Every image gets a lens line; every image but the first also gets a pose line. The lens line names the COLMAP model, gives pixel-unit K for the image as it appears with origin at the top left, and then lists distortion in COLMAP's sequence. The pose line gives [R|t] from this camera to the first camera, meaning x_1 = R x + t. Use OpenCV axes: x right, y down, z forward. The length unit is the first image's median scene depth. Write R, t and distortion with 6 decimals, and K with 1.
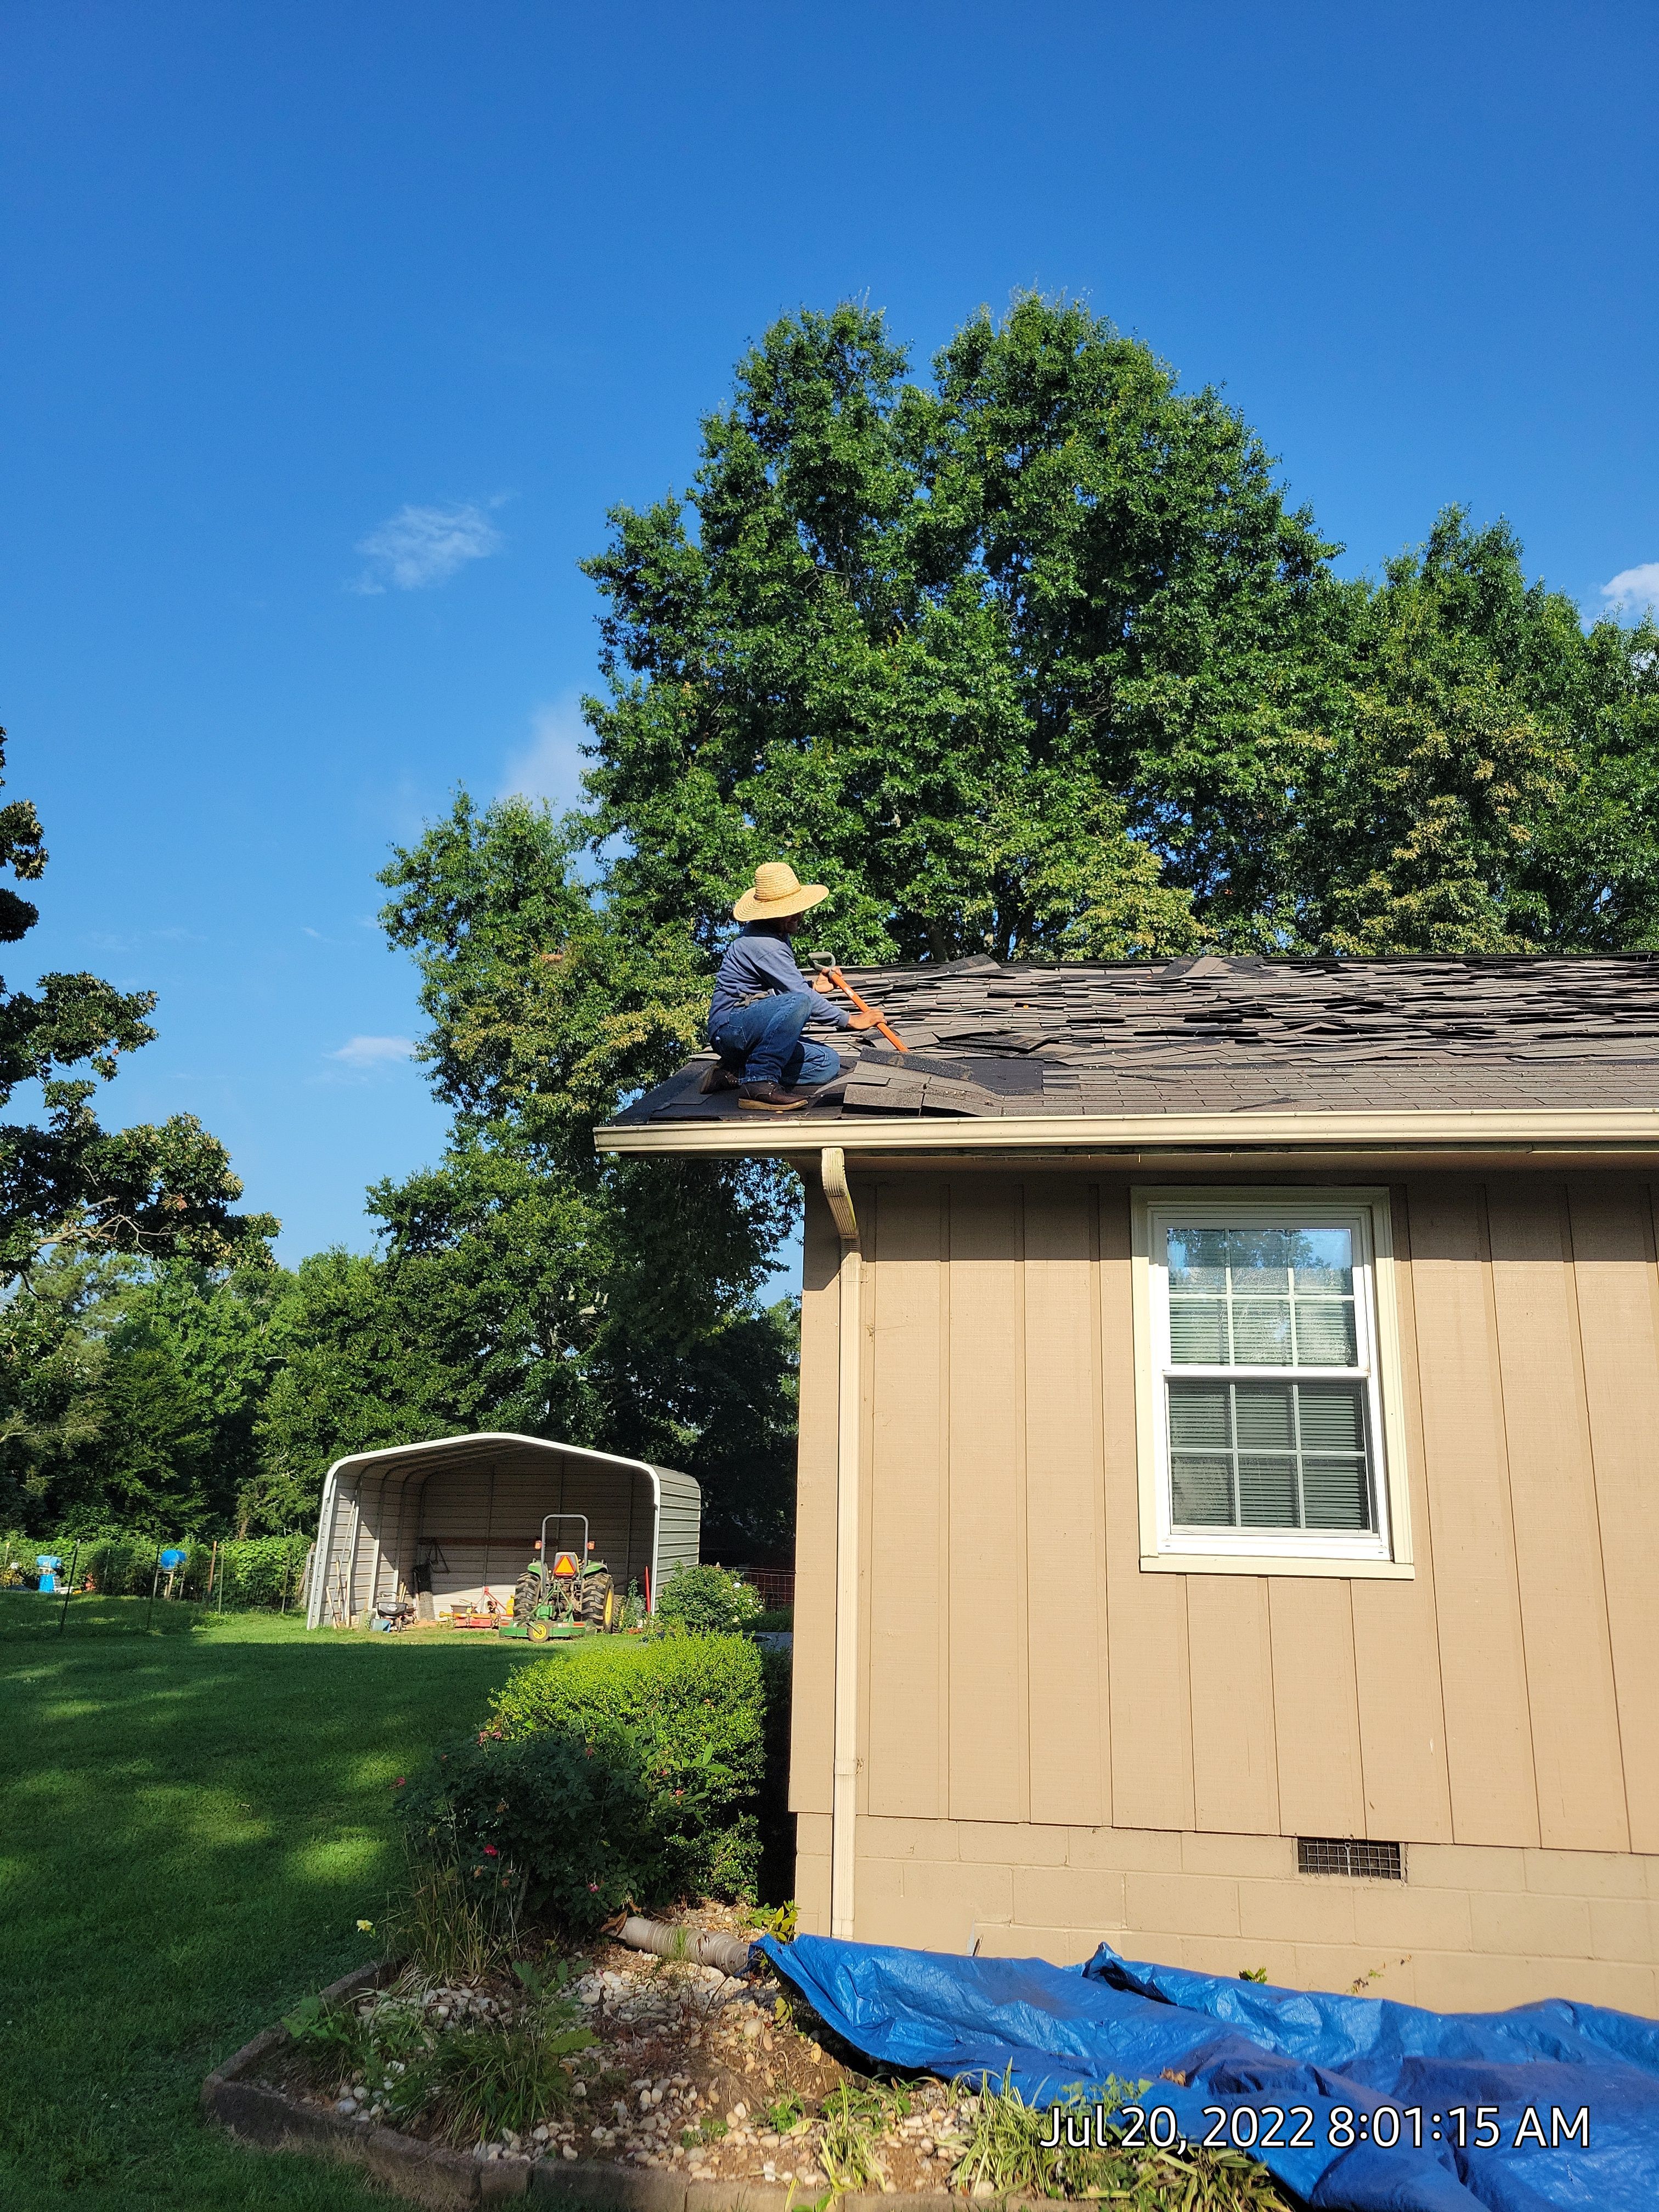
lens RADIAL K [[1668.6, 0, 791.8], [0, 1668.6, 1055.5], [0, 0, 1]] dist [0.046289, -0.000731]
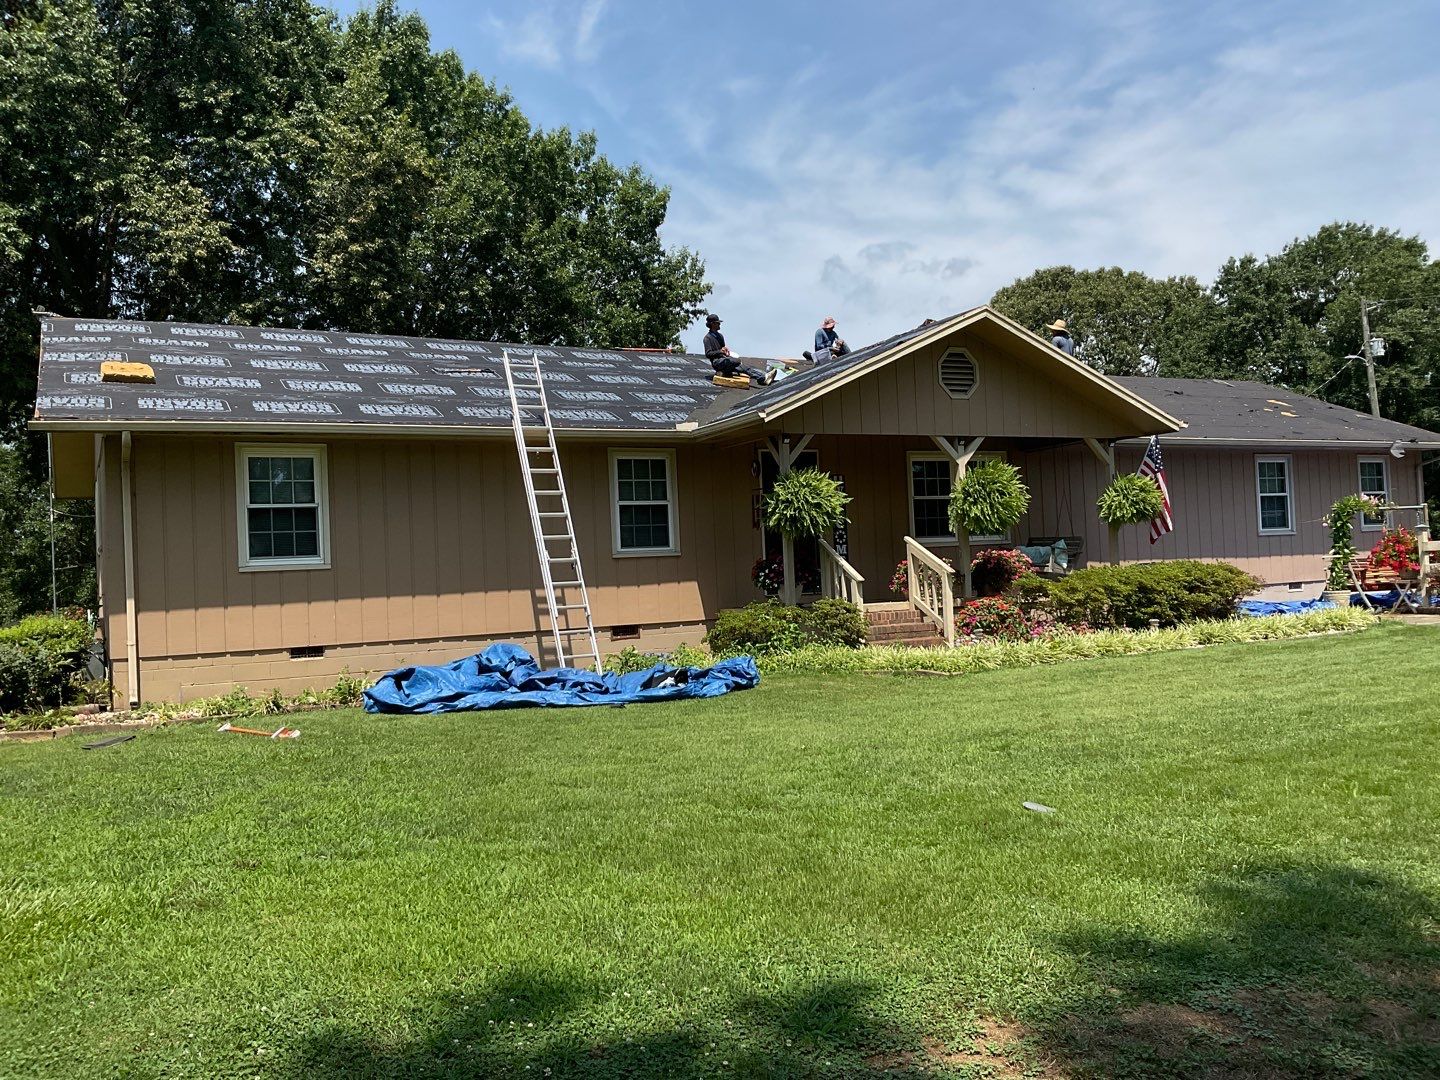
lens RADIAL K [[1244.2, 0, 716.6], [0, 1244.2, 555.8], [0, 0, 1]] dist [0.068760, -0.146662]
pose [[0.815473, -0.046502, 0.576924, -0.093118], [-0.082366, 0.977299, 0.195197, -0.055114], [-0.572904, -0.206697, 0.793131, -0.302978]]
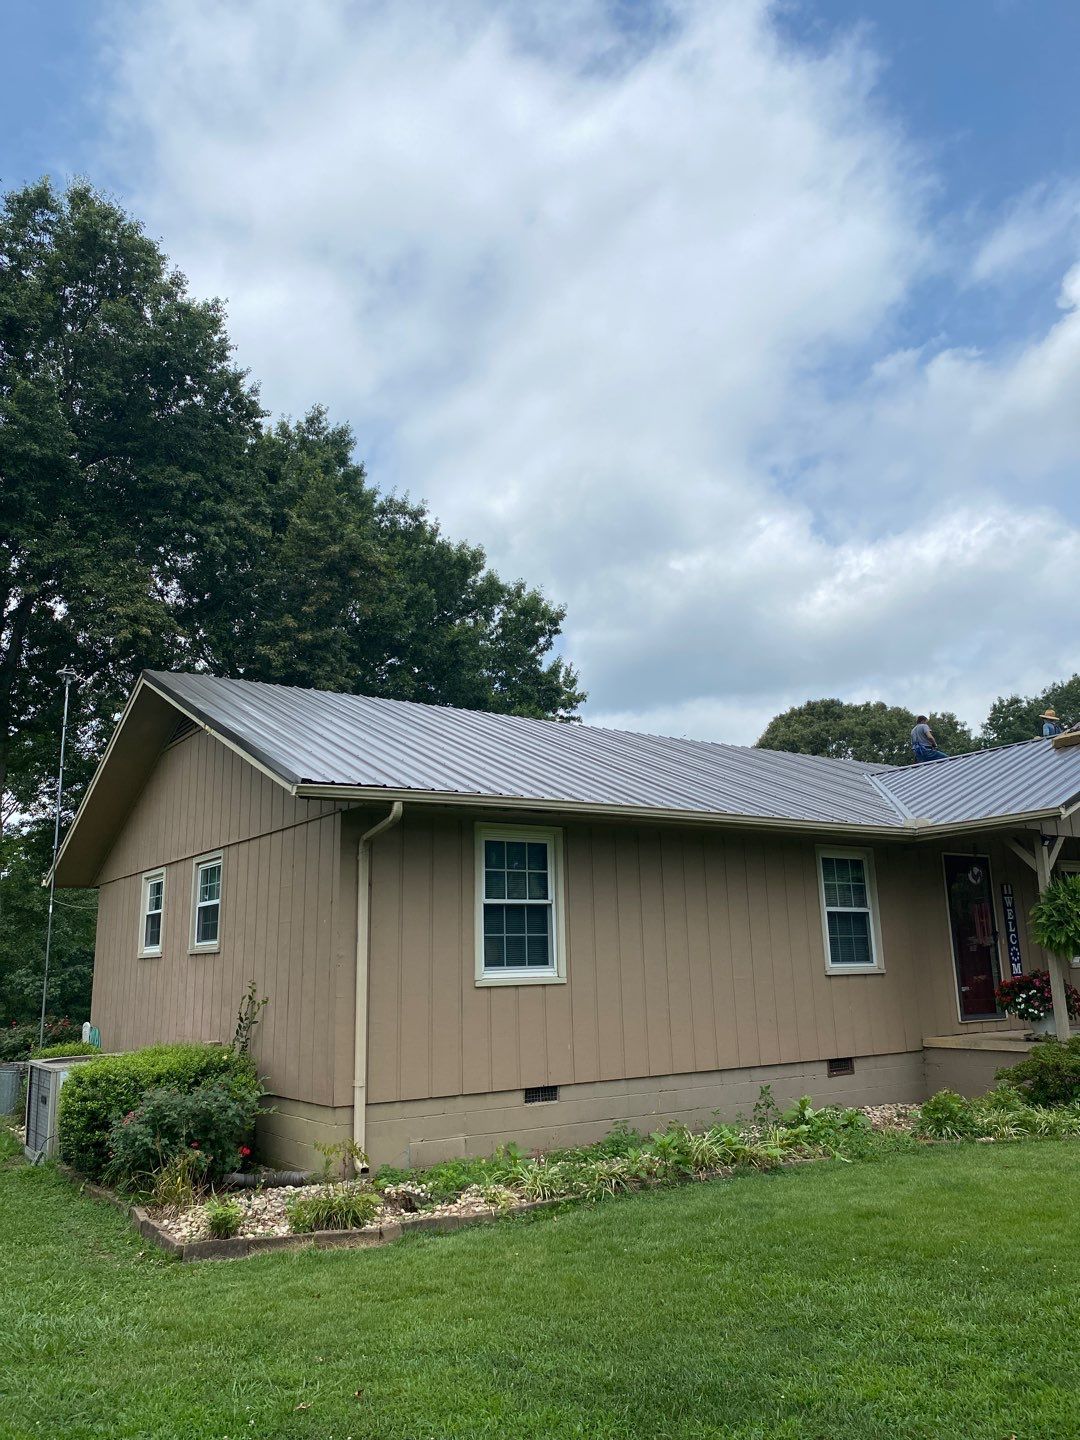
lens RADIAL K [[1131.8, 0, 538.4], [0, 1131.8, 716.7], [0, 0, 1]] dist [0.043399, -0.030955]
pose [[0.742477, 0.109140, 0.660921, -0.198915], [-0.125434, 0.991838, -0.022874, -0.009927], [-0.658023, -0.065918, 0.750107, -0.052730]]
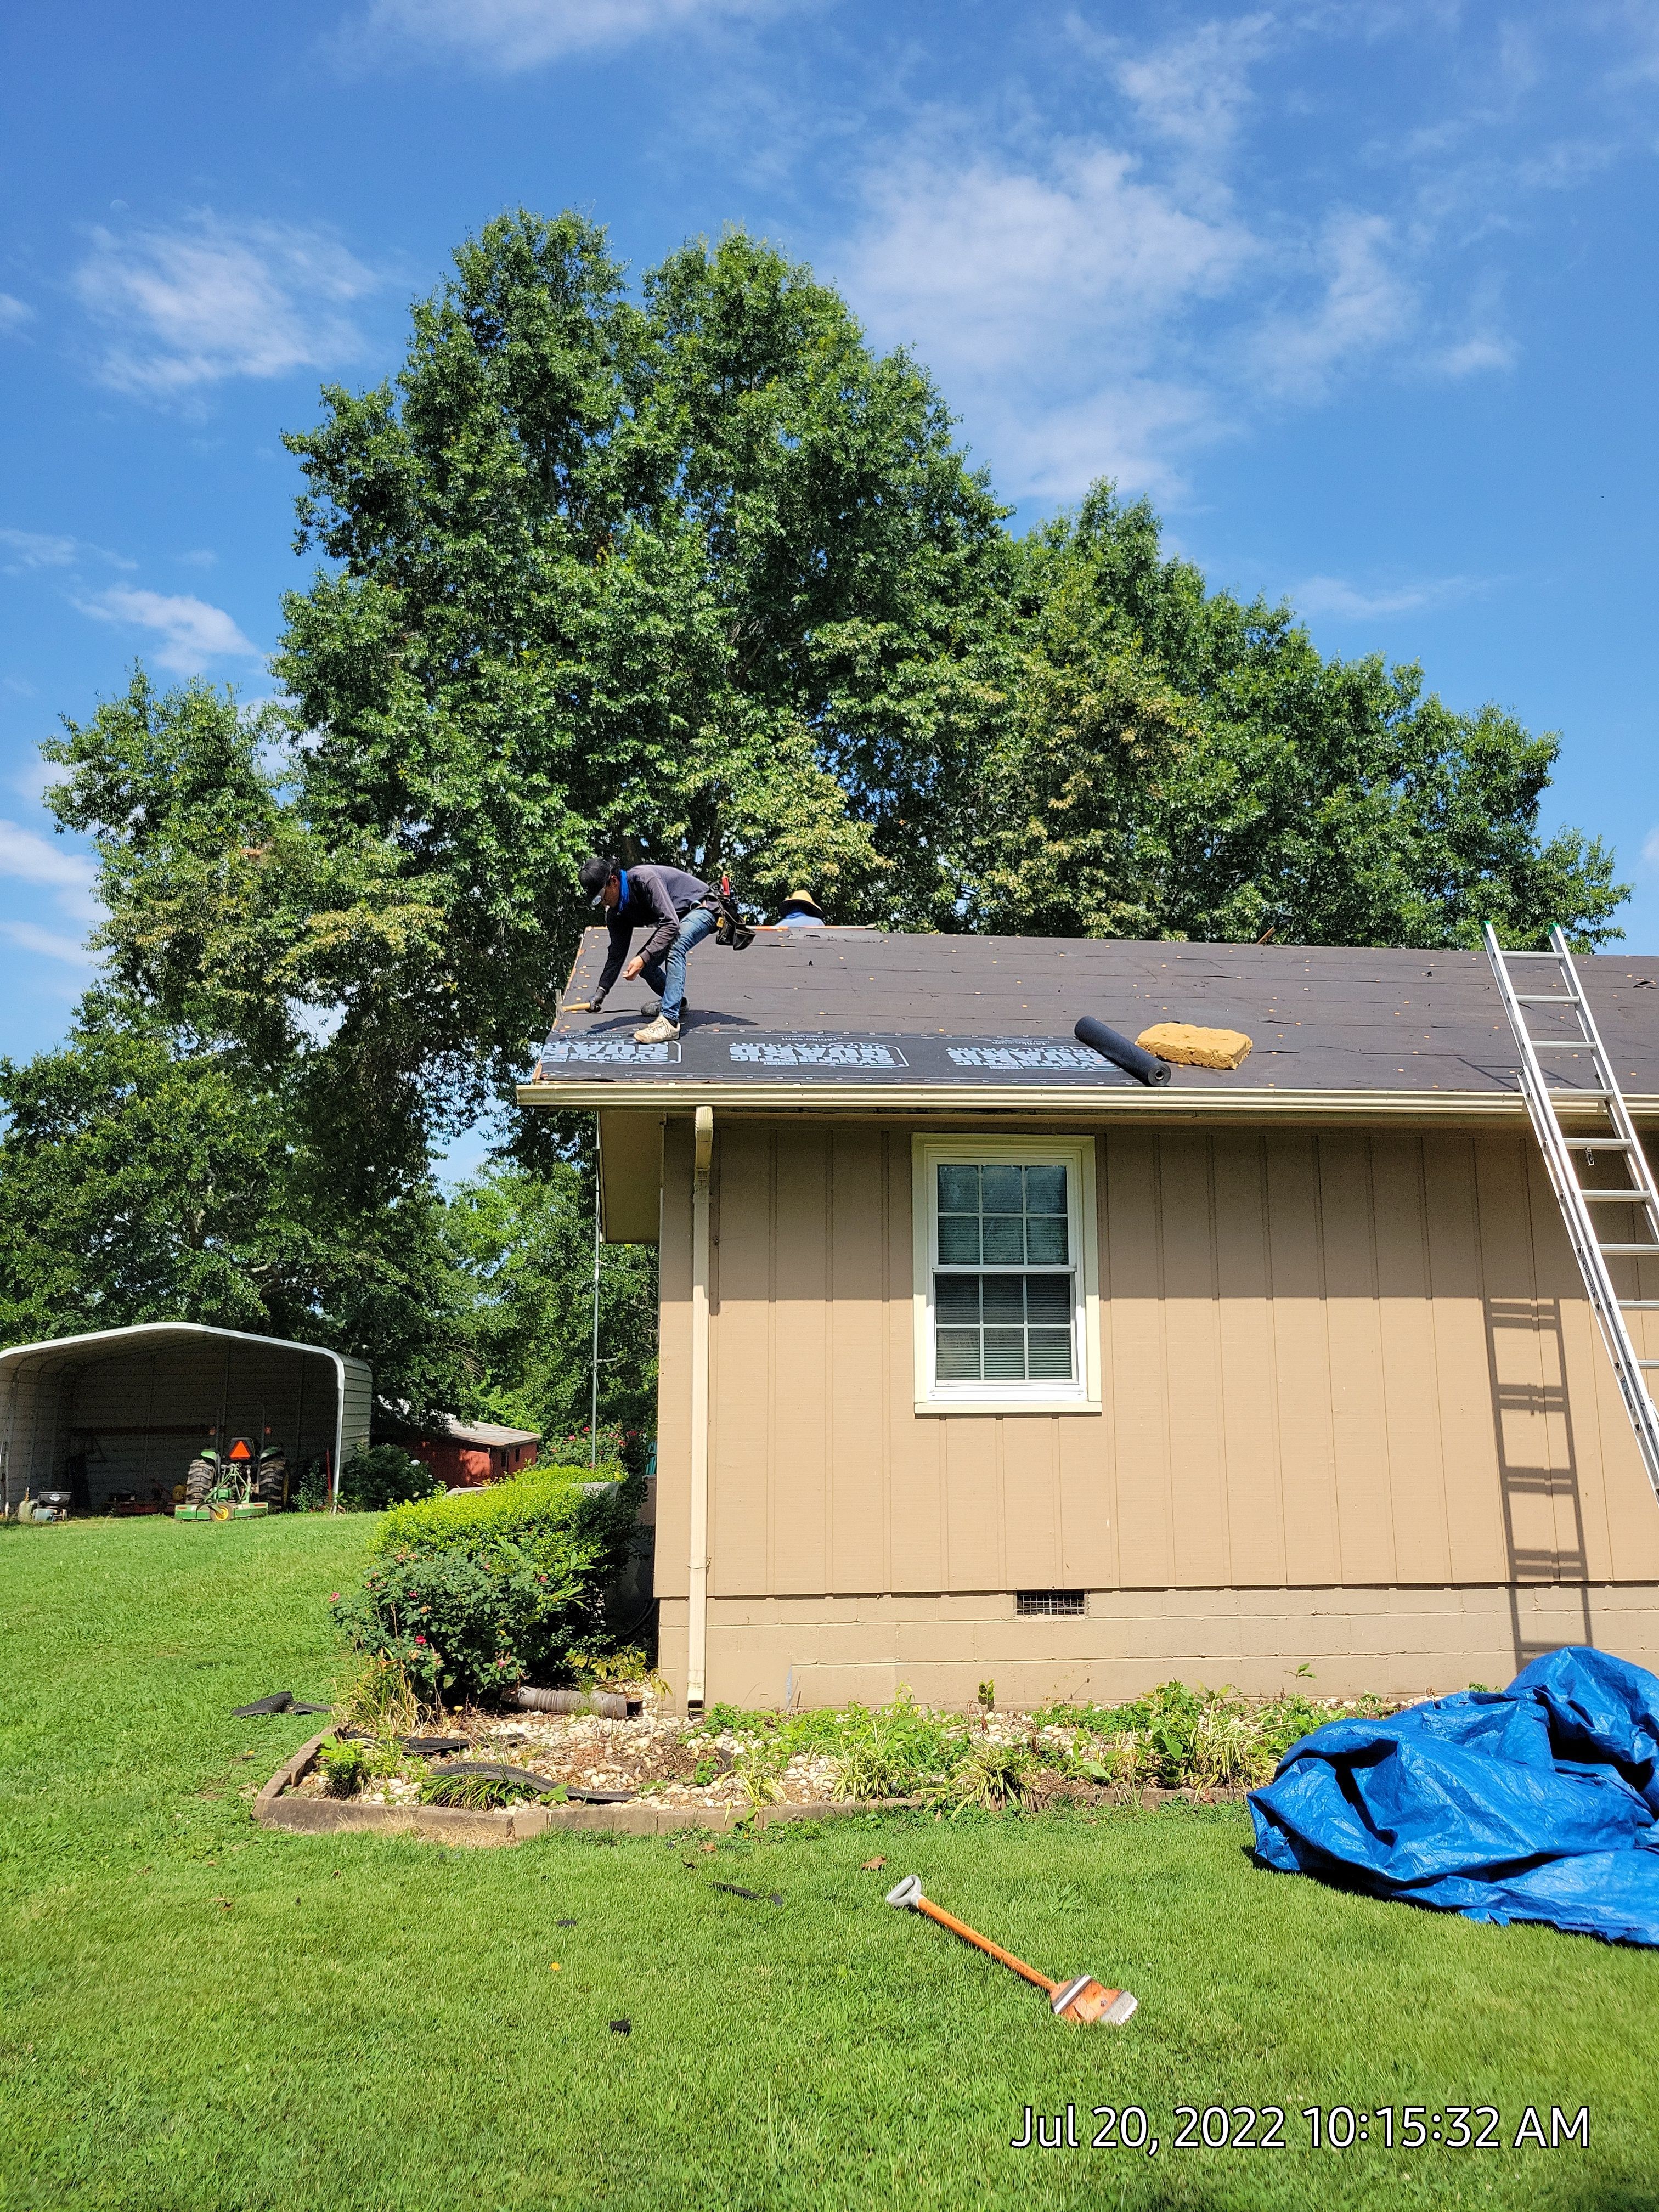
lens RADIAL K [[1671.9, 0, 825.4], [0, 1671.9, 1090.4], [0, 0, 1]] dist [0.064550, -0.042963]
pose [[0.971854, 0.014937, 0.235111, -0.045808], [-0.036089, 0.995648, 0.085925, -0.017202], [-0.232804, -0.091992, 0.968163, -0.068931]]
